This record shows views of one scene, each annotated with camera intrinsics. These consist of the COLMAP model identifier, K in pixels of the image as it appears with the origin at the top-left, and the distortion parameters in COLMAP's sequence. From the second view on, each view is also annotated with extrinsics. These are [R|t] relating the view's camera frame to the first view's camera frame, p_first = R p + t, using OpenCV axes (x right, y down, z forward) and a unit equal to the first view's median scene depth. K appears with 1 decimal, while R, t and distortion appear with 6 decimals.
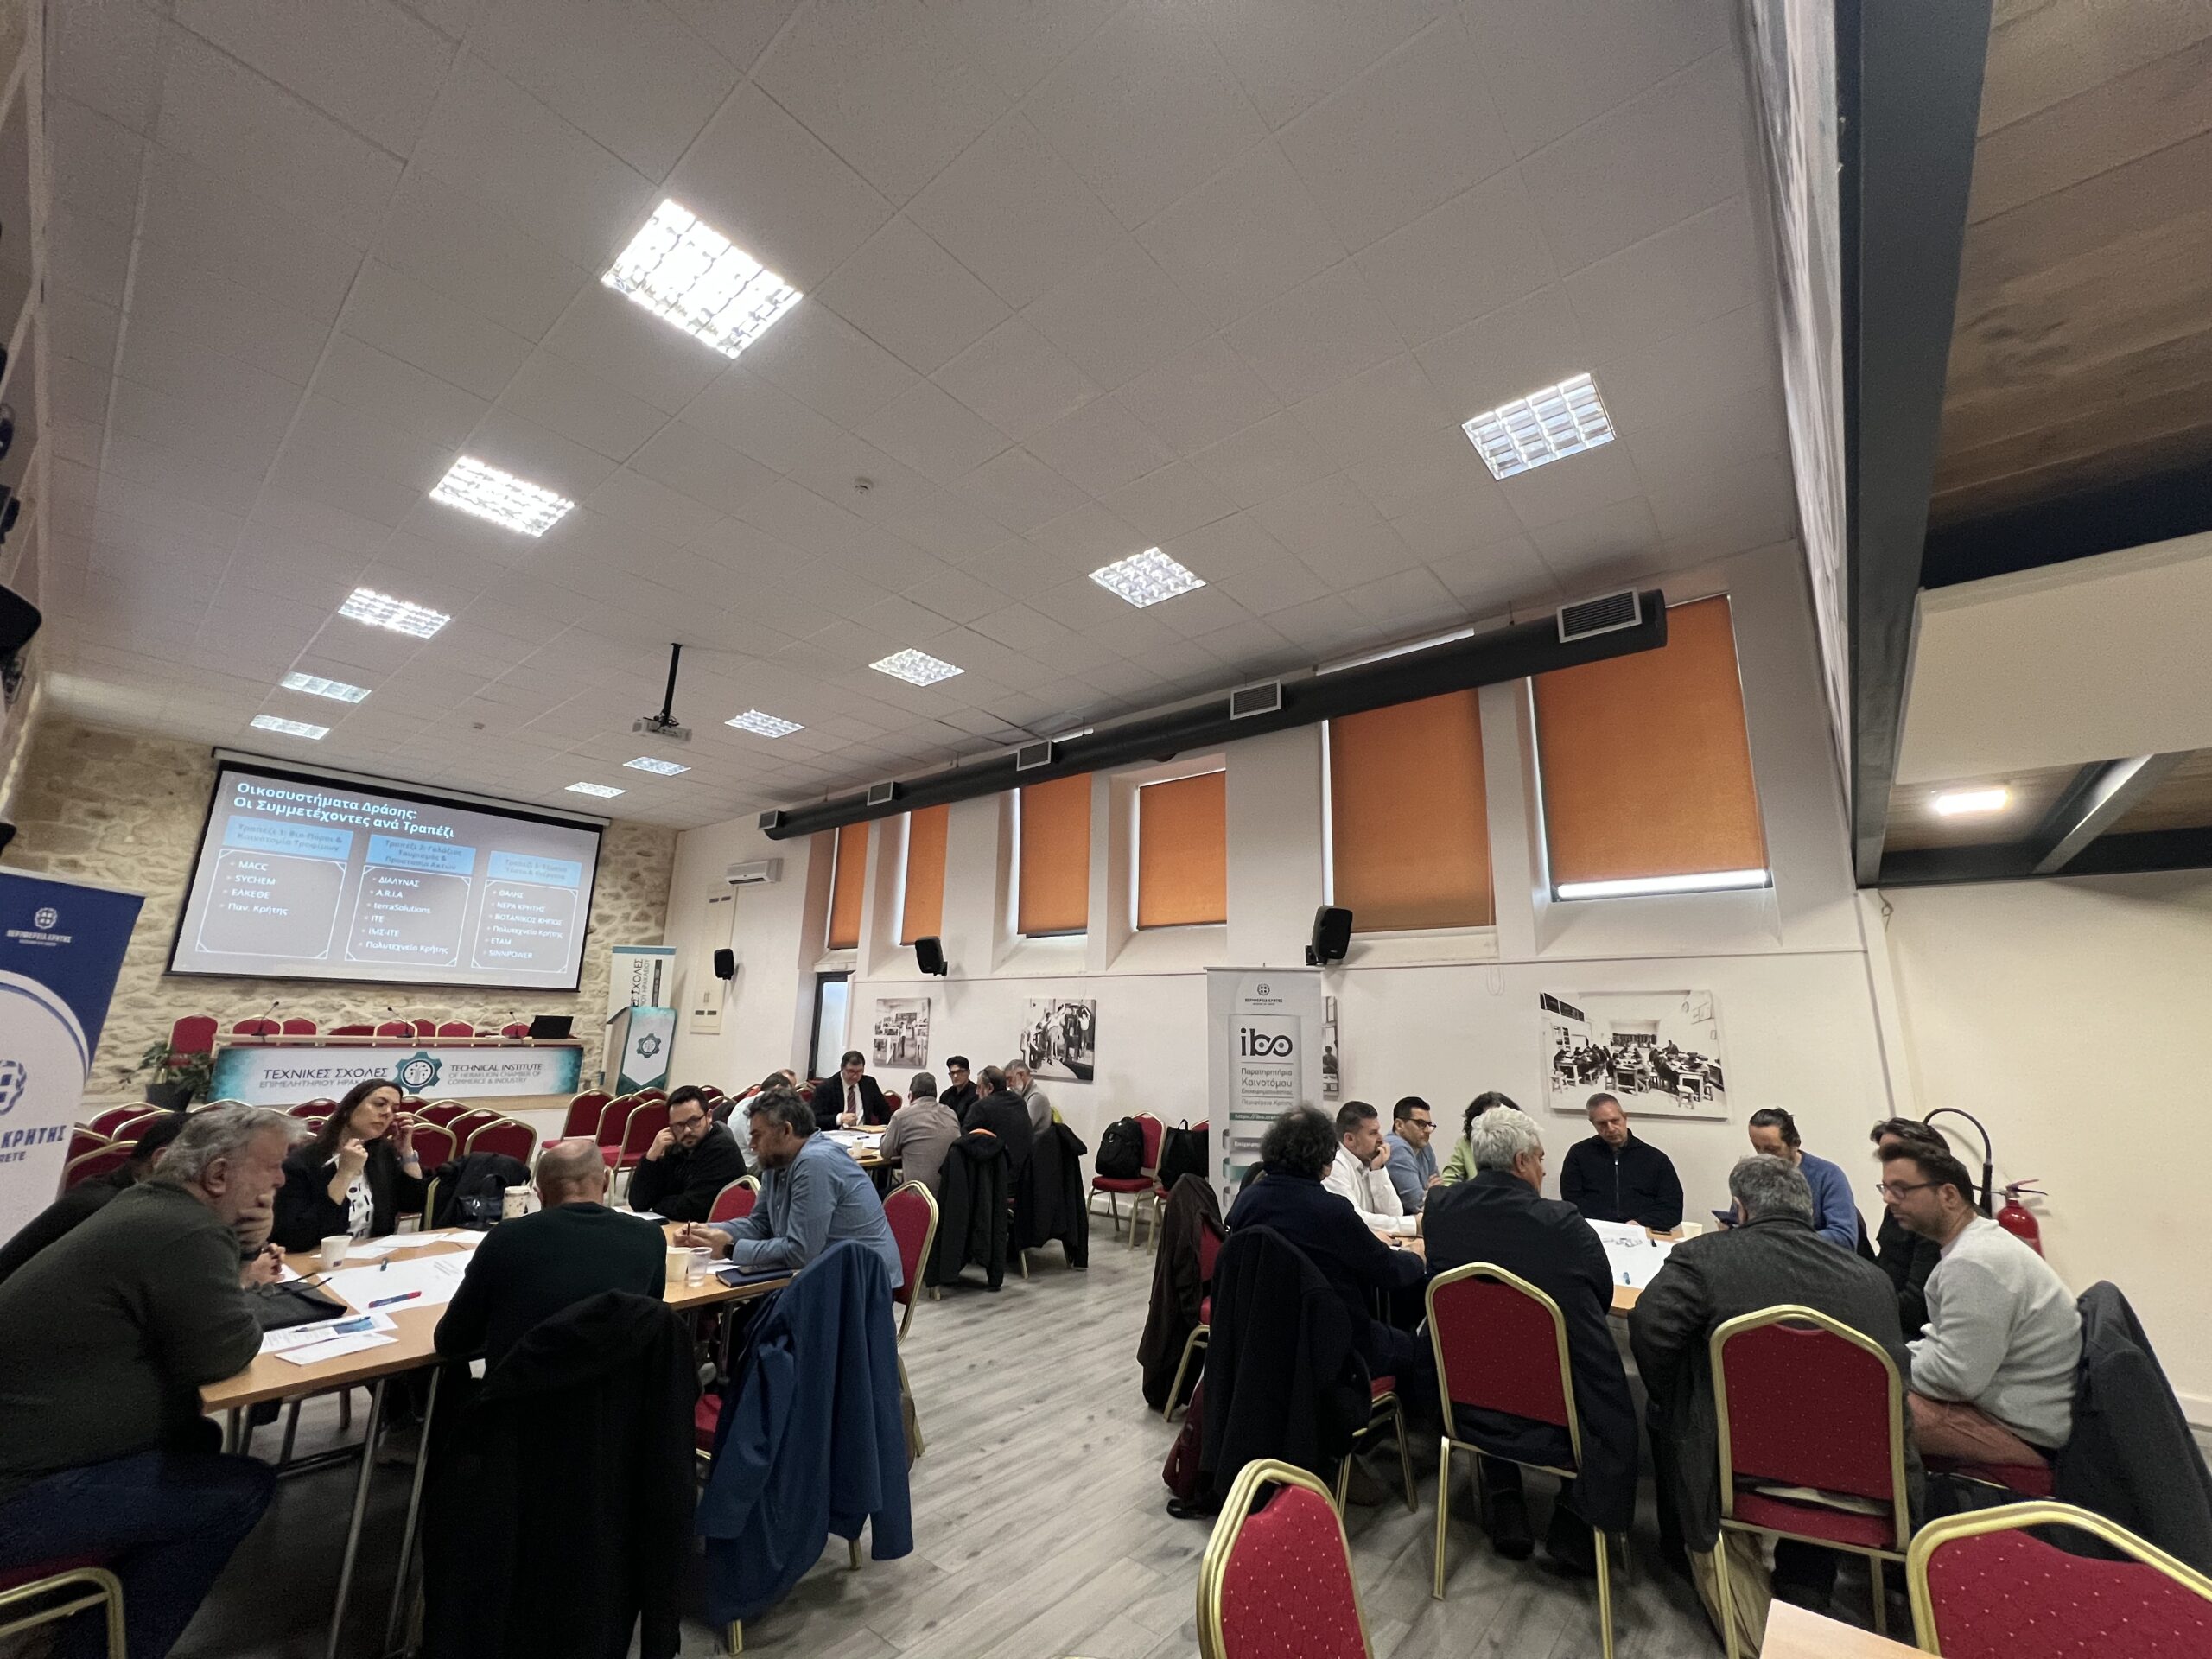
lens RADIAL K [[880.9, 0, 1105.2], [0, 880.9, 822.1], [0, 0, 1]] dist [-0.001036, 0.000359]
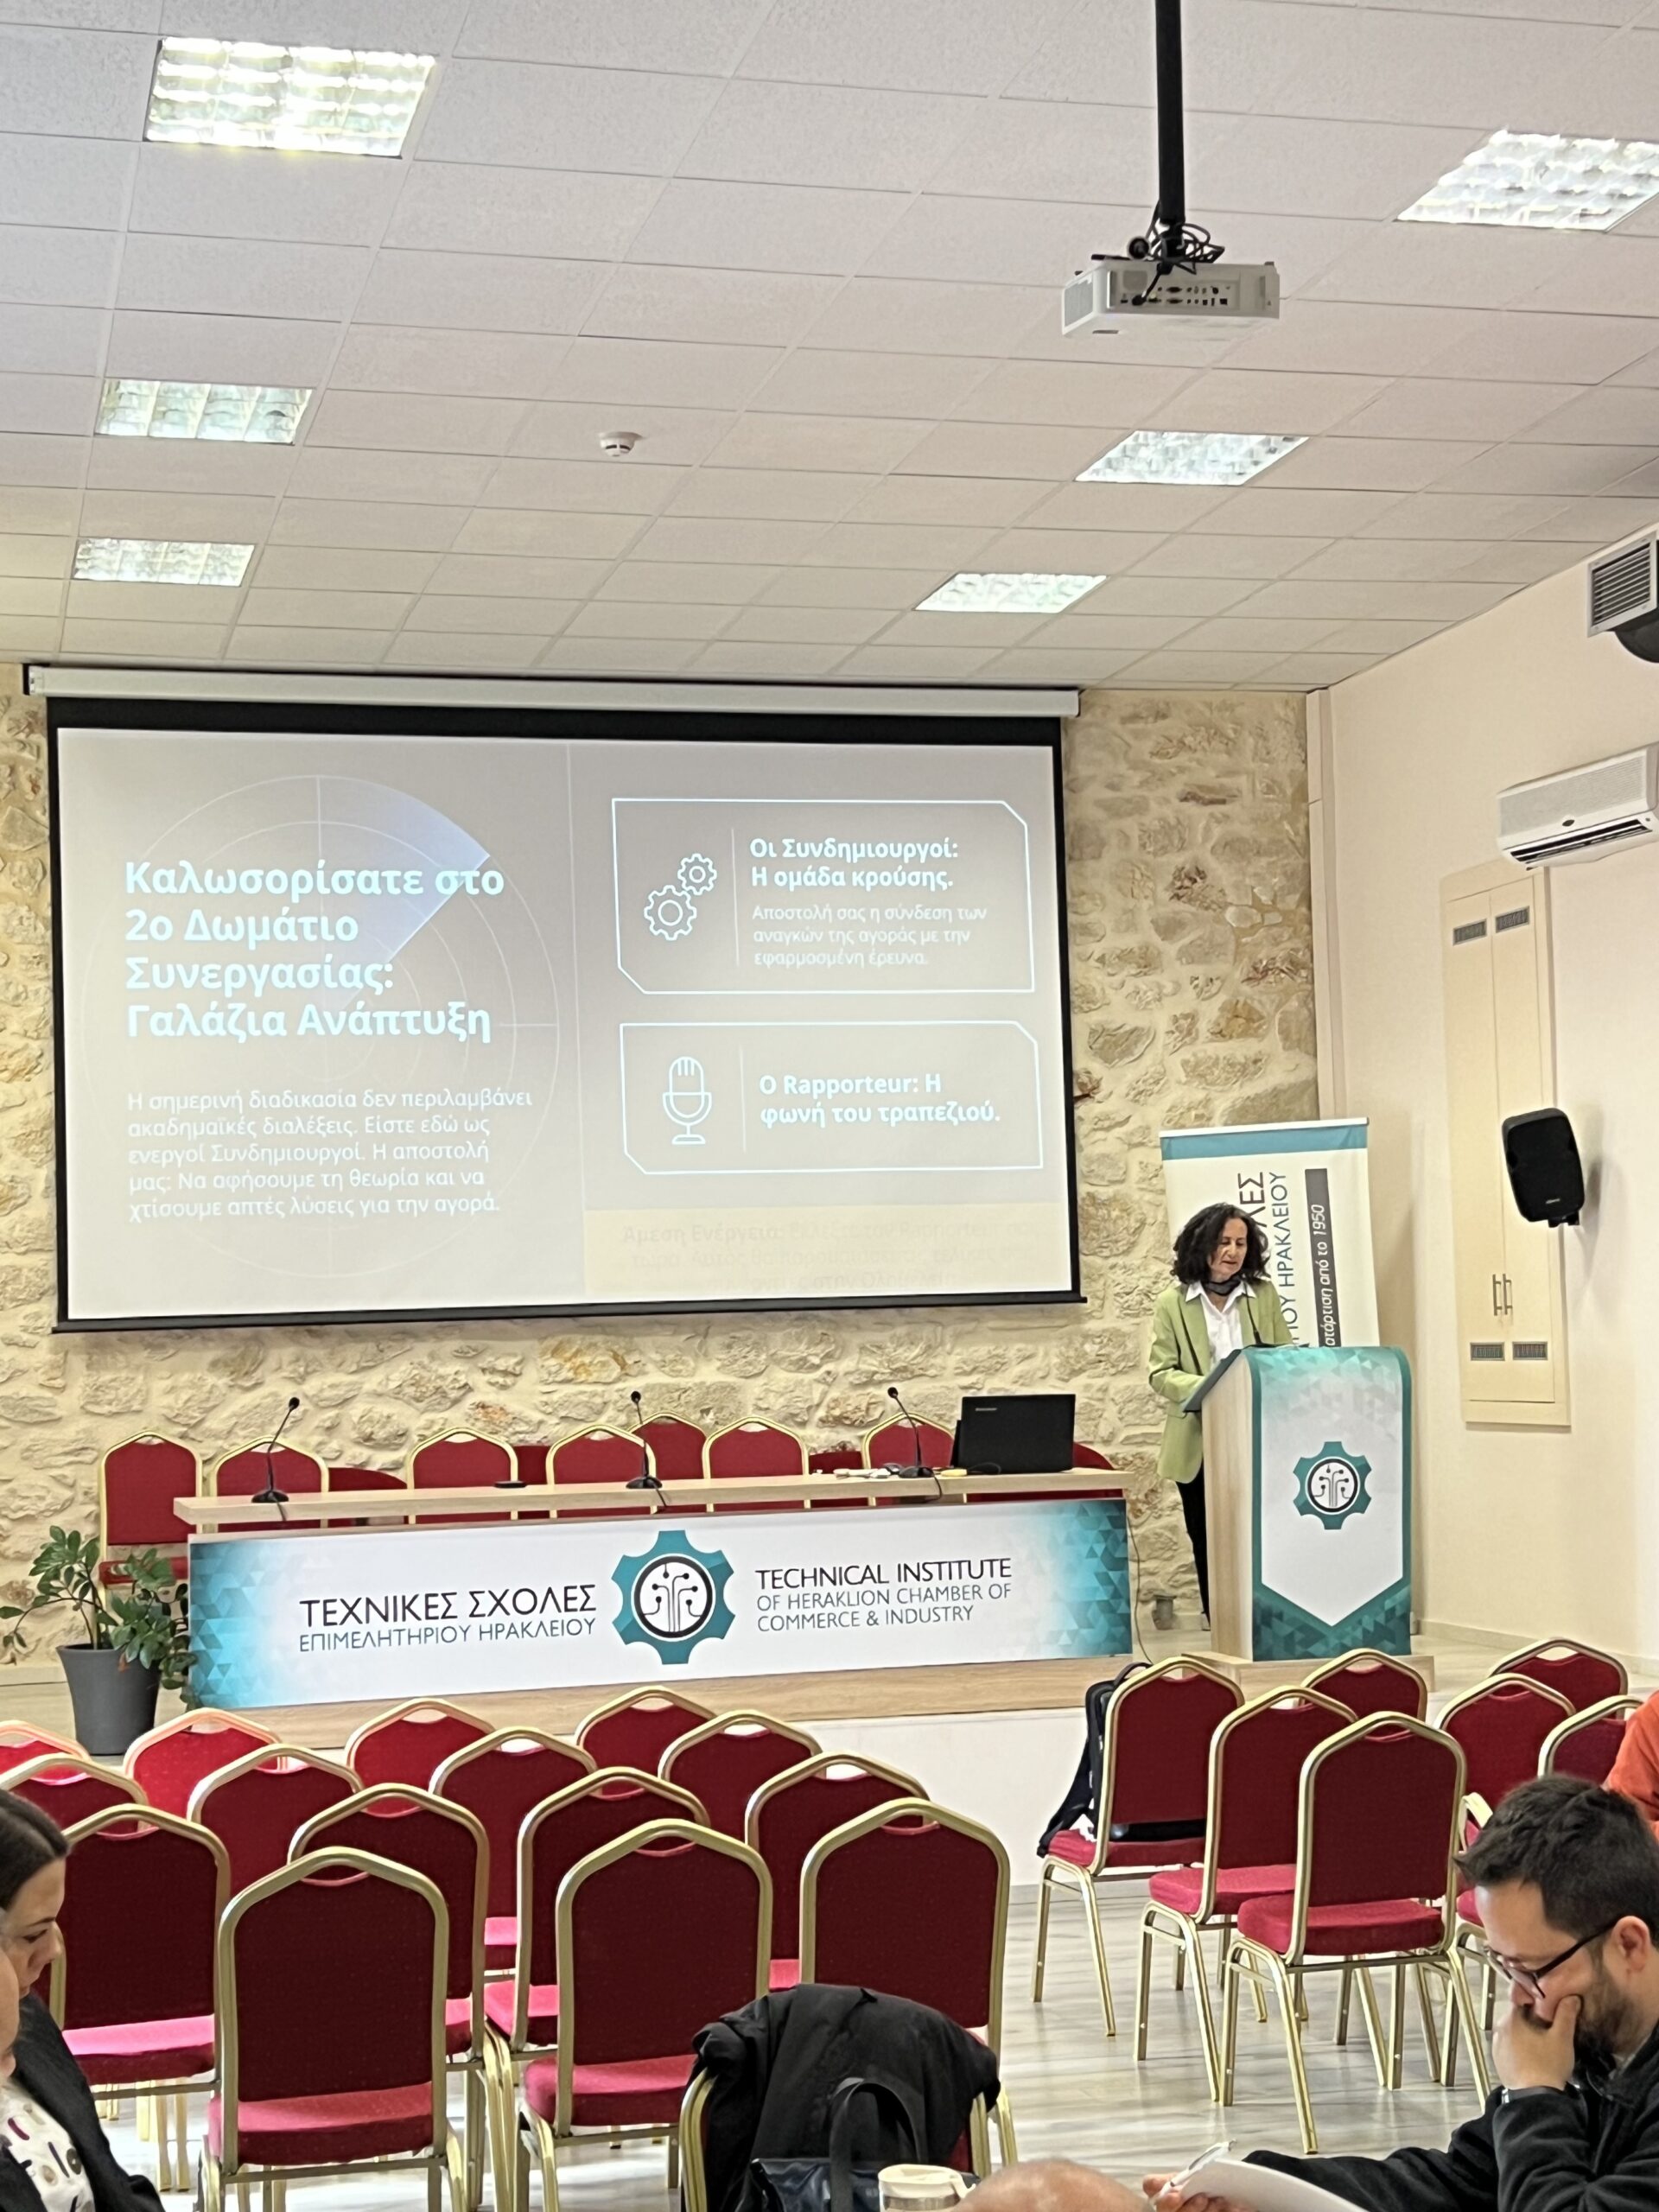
lens RADIAL K [[3312.5, 0, 834.3], [0, 3312.5, 1114.3], [0, 0, 1]] dist [0.252111, -0.843752]
pose [[0.814624, -0.088340, -0.573223, -0.049414], [0.179530, 0.978199, 0.104385, 0.006212], [0.551505, -0.187945, 0.812723, 0.117269]]
